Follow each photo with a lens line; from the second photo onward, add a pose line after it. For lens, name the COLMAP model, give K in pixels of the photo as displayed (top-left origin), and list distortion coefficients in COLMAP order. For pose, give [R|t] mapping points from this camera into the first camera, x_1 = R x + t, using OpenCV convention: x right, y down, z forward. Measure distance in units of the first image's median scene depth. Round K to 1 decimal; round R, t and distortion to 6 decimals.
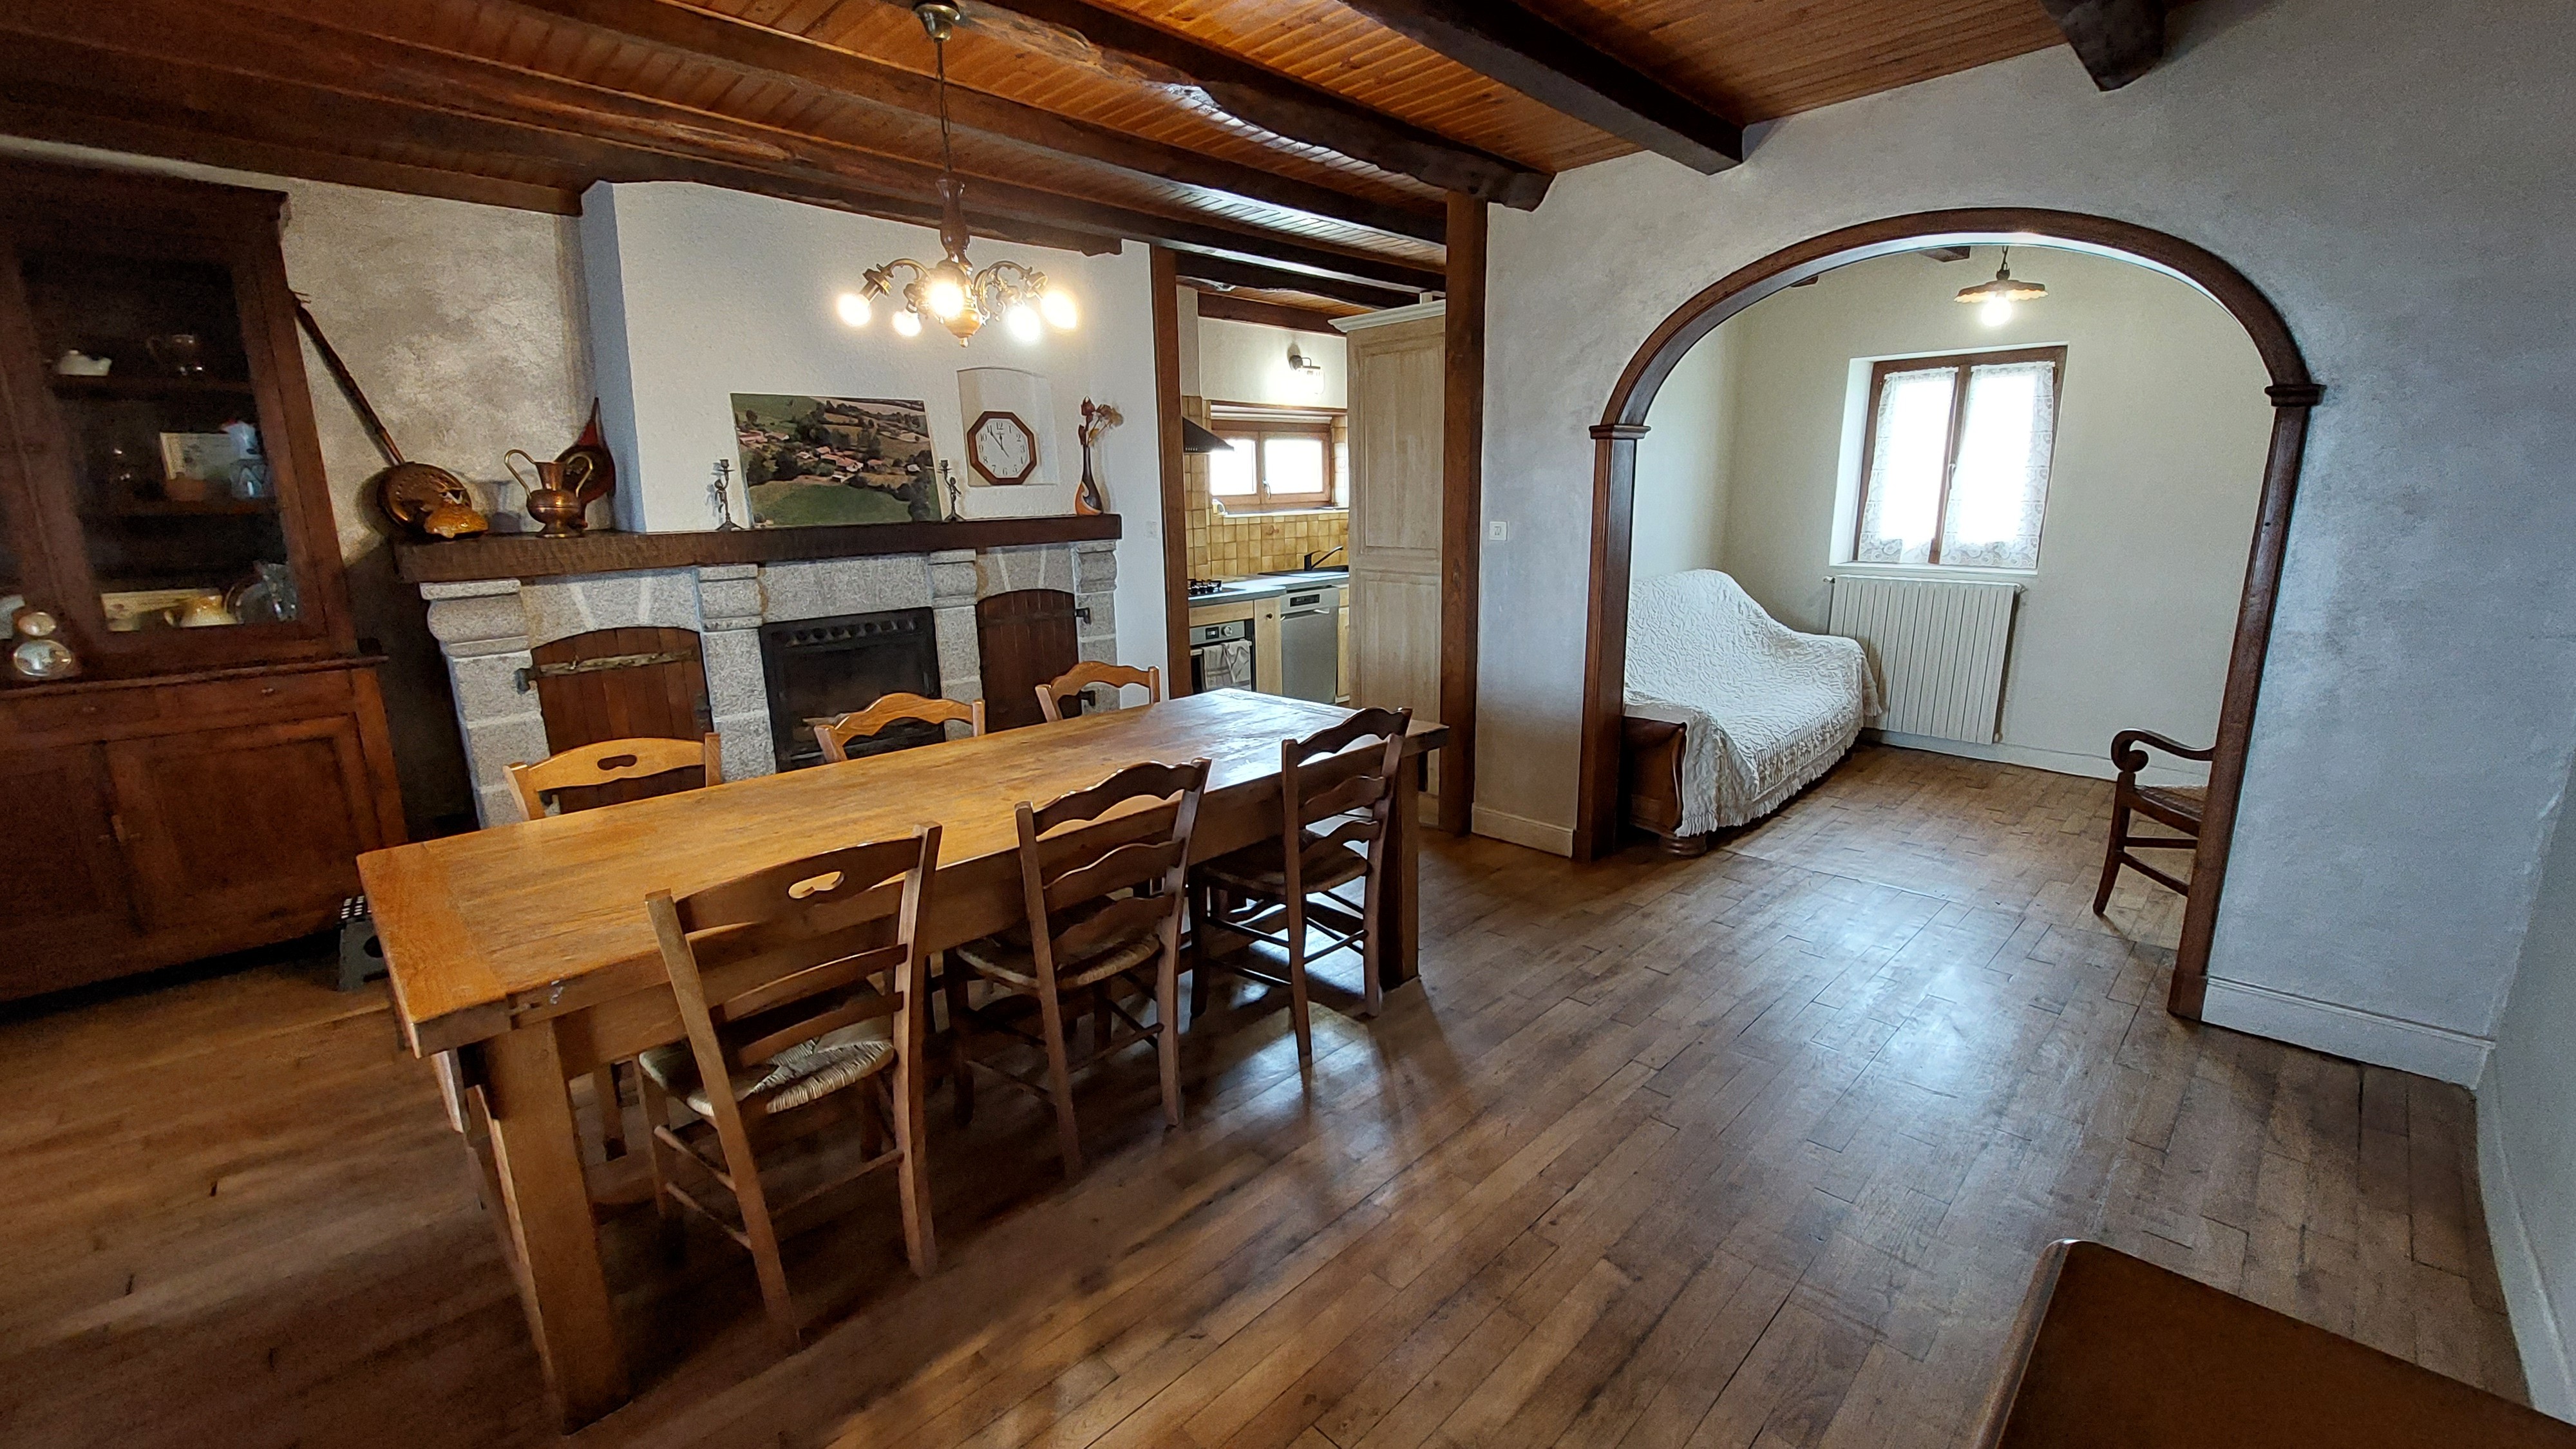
lens RADIAL K [[1023.0, 0, 1284.9], [0, 1023.0, 713.6], [0, 0, 1]] dist [-0.010306, -0.001122]
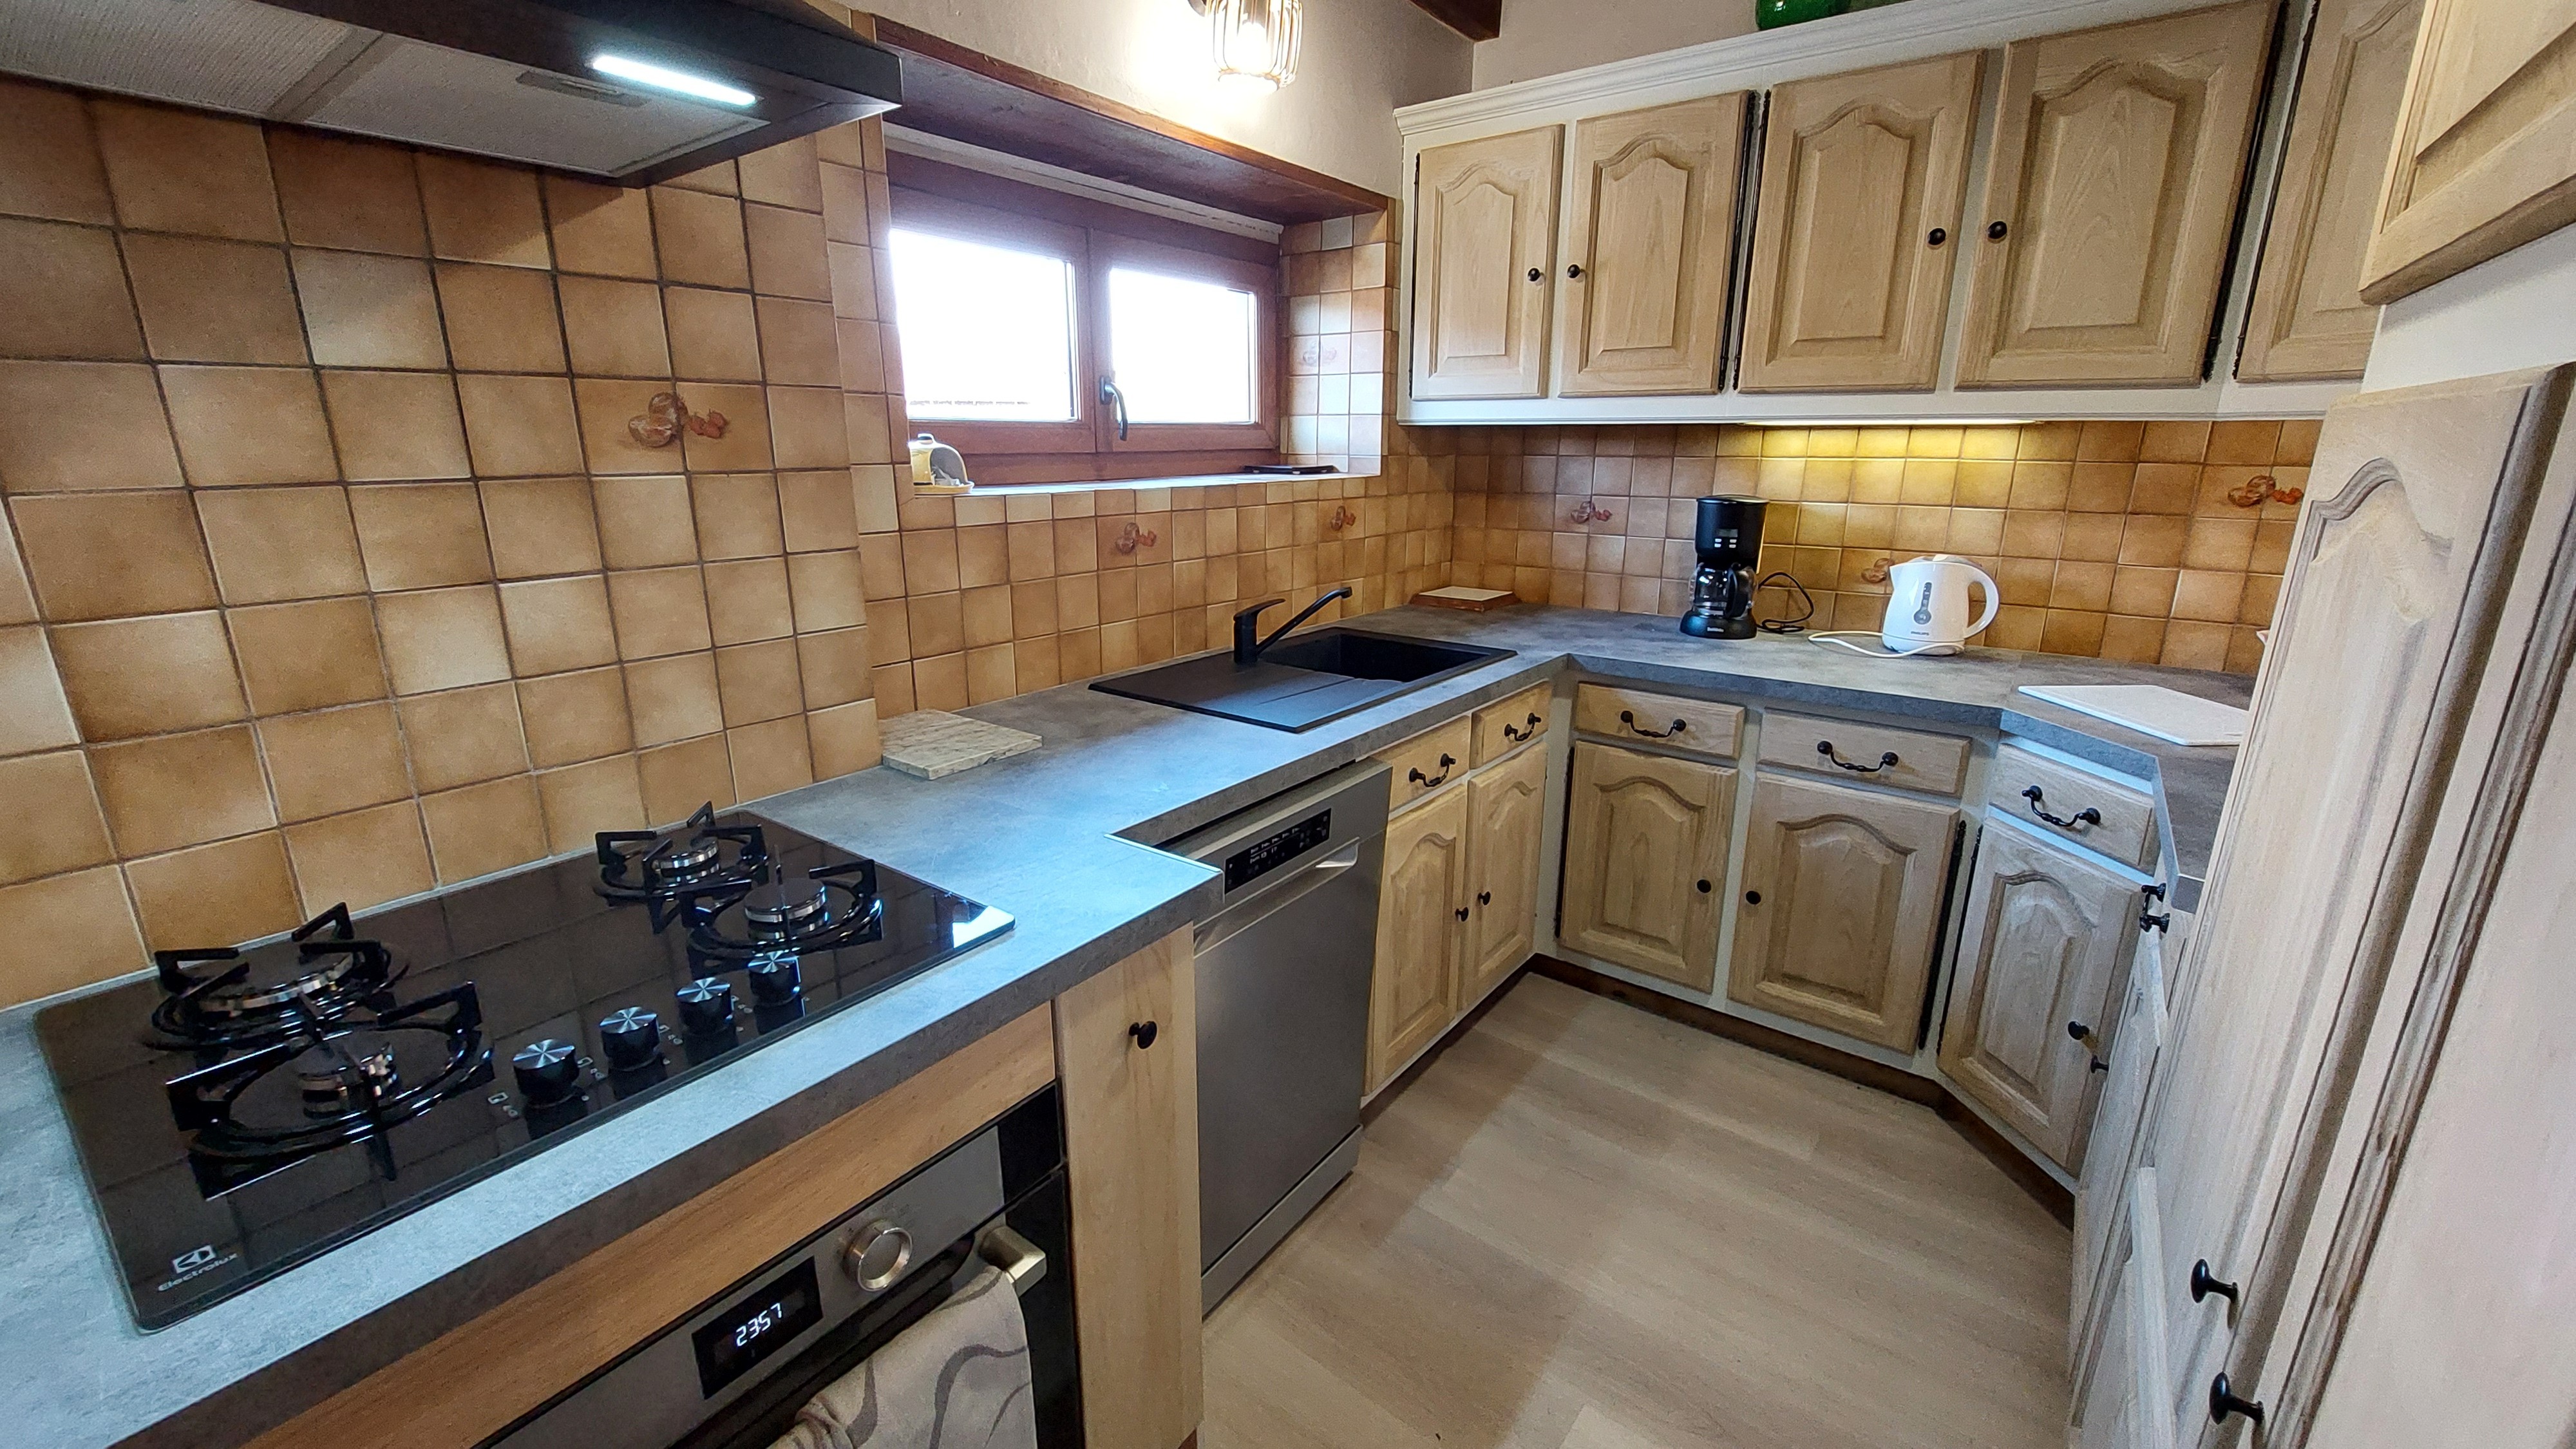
lens RADIAL K [[1023.0, 0, 1283.0], [0, 1023.0, 720.4], [0, 0, 1]] dist [-0.010306, -0.001122]
pose [[0.990055, -0.023480, 0.138707, -0.021789], [0.017725, 0.998936, 0.042579, -0.249103], [-0.139559, -0.039697, 0.989418, 1.245918]]
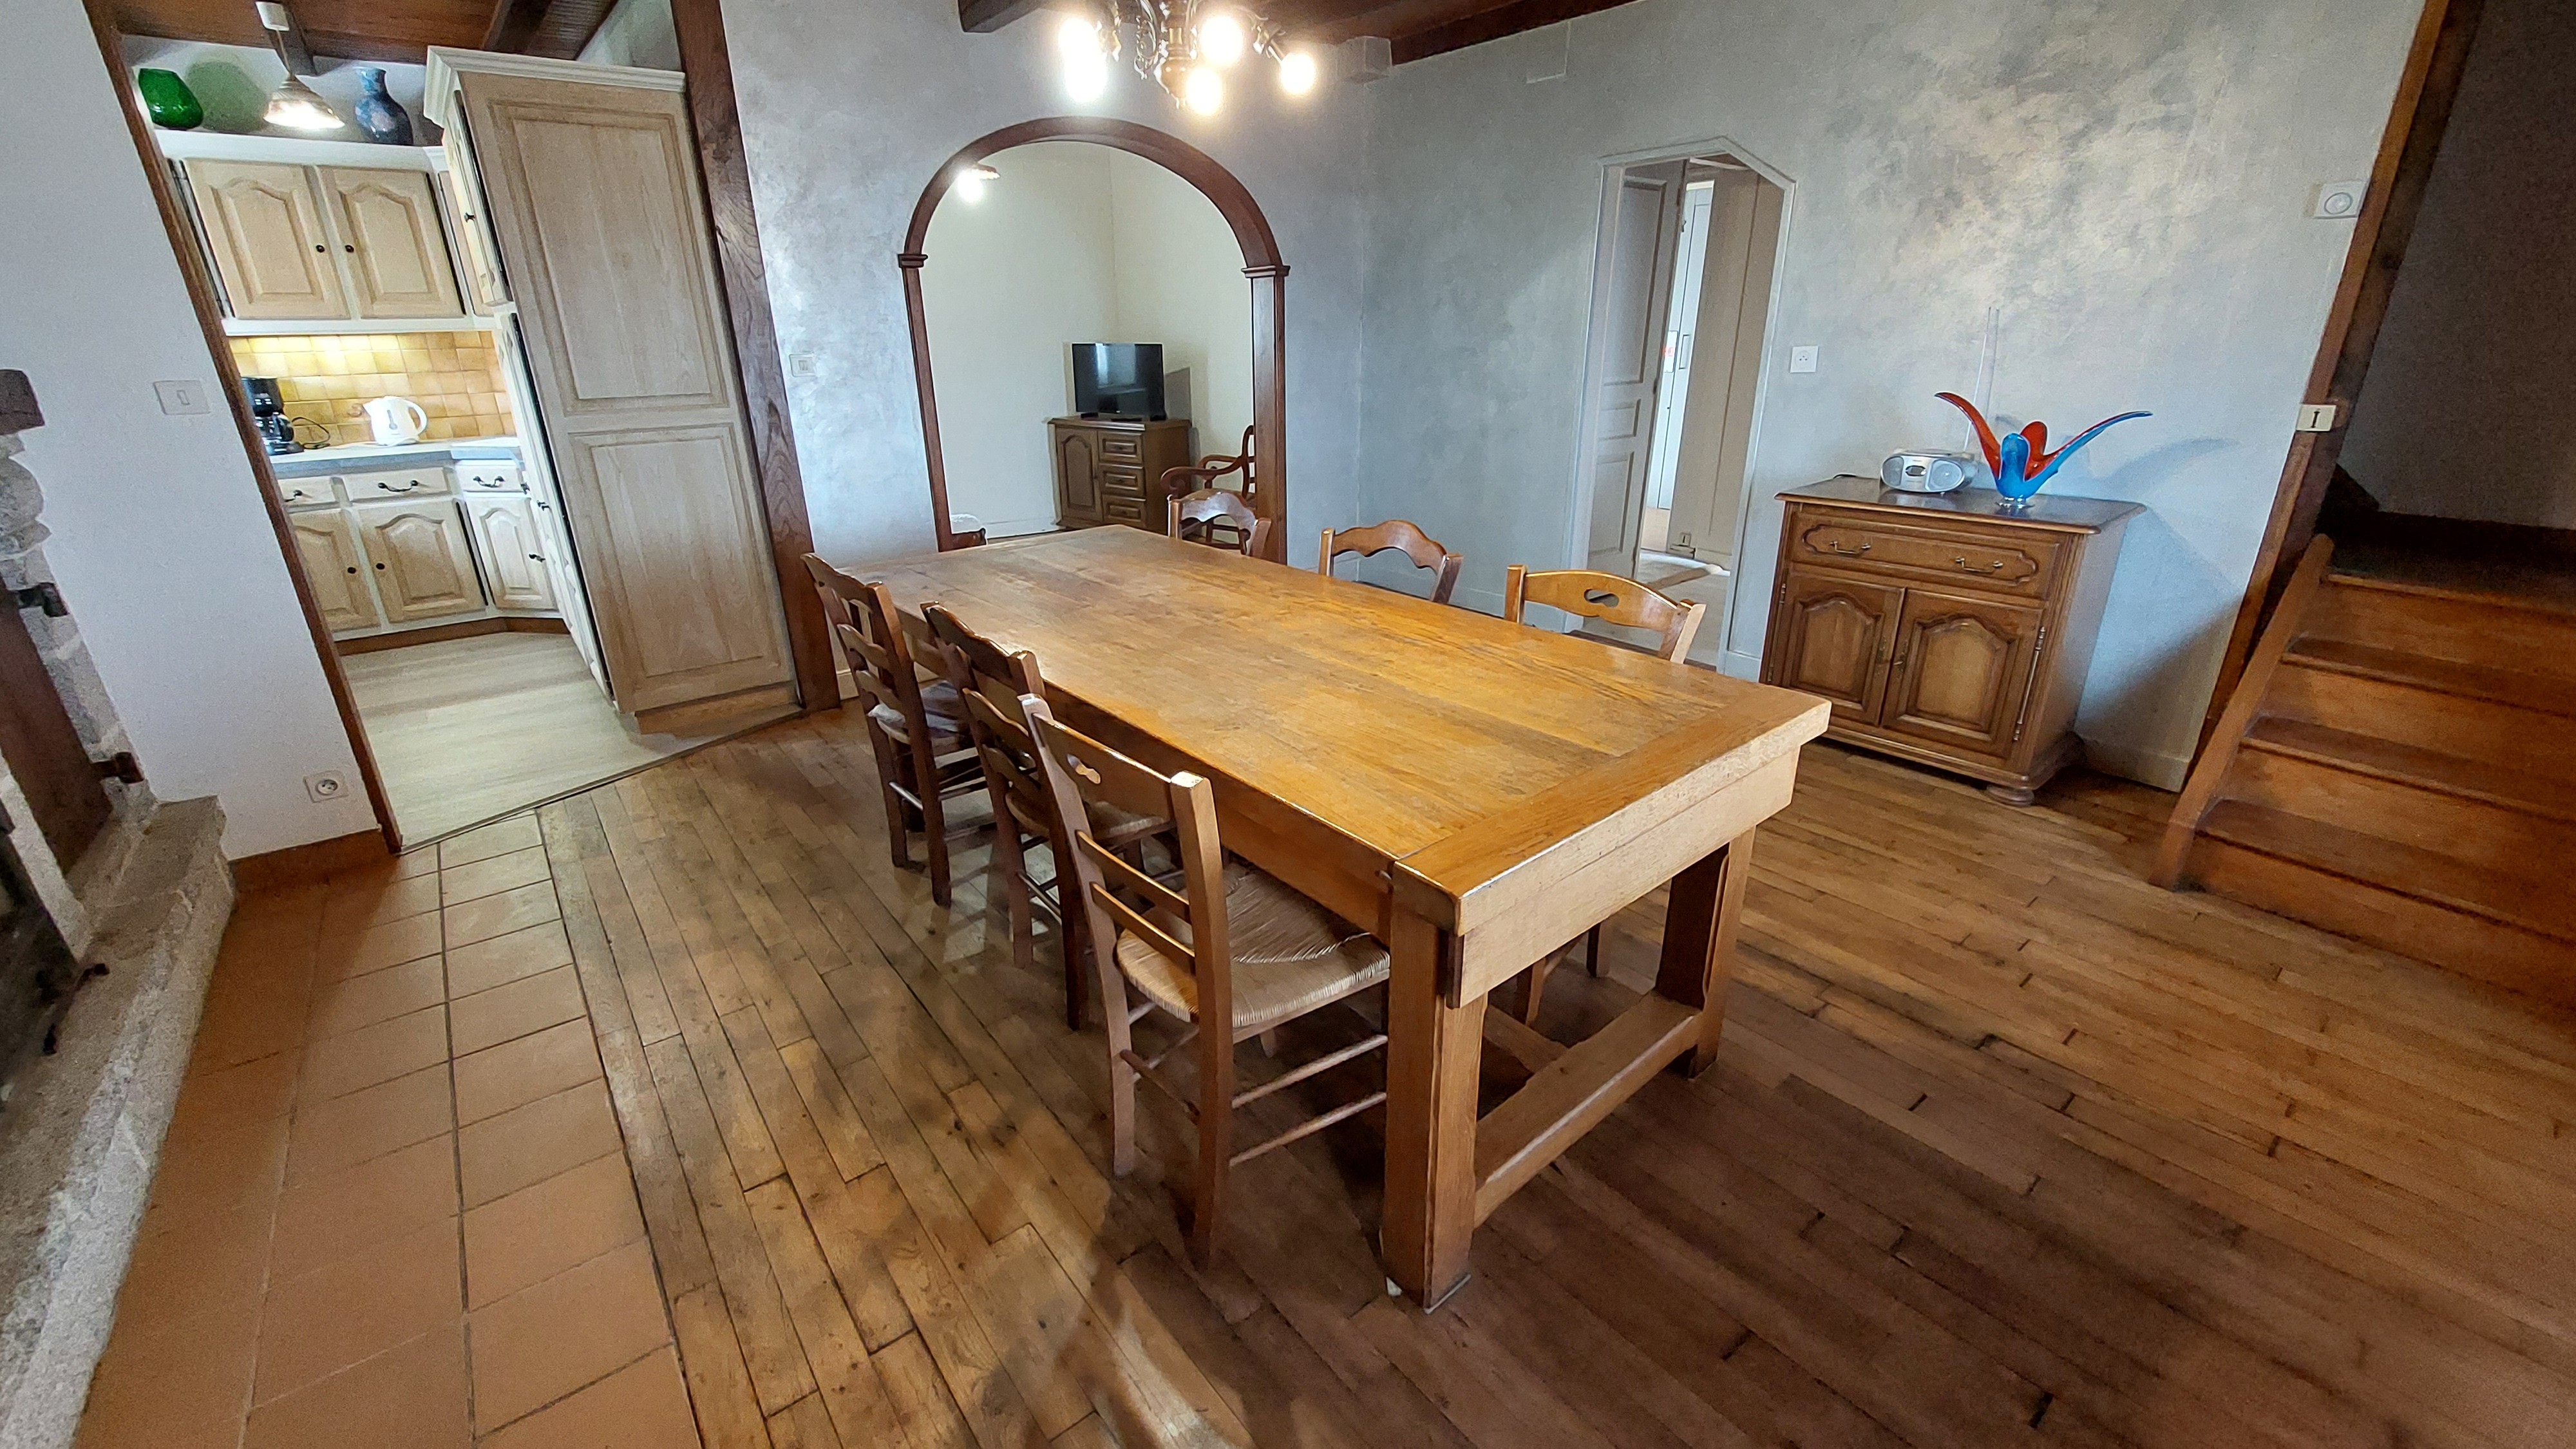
lens RADIAL K [[1023.0, 0, 1274.9], [0, 1023.0, 731.5], [0, 0, 1]] dist [-0.010306, -0.001122]
pose [[0.102134, -0.355141, 0.929217, -0.794533], [0.223380, 0.918434, 0.326467, -0.089516], [-0.969366, 0.174225, 0.173135, 0.539479]]
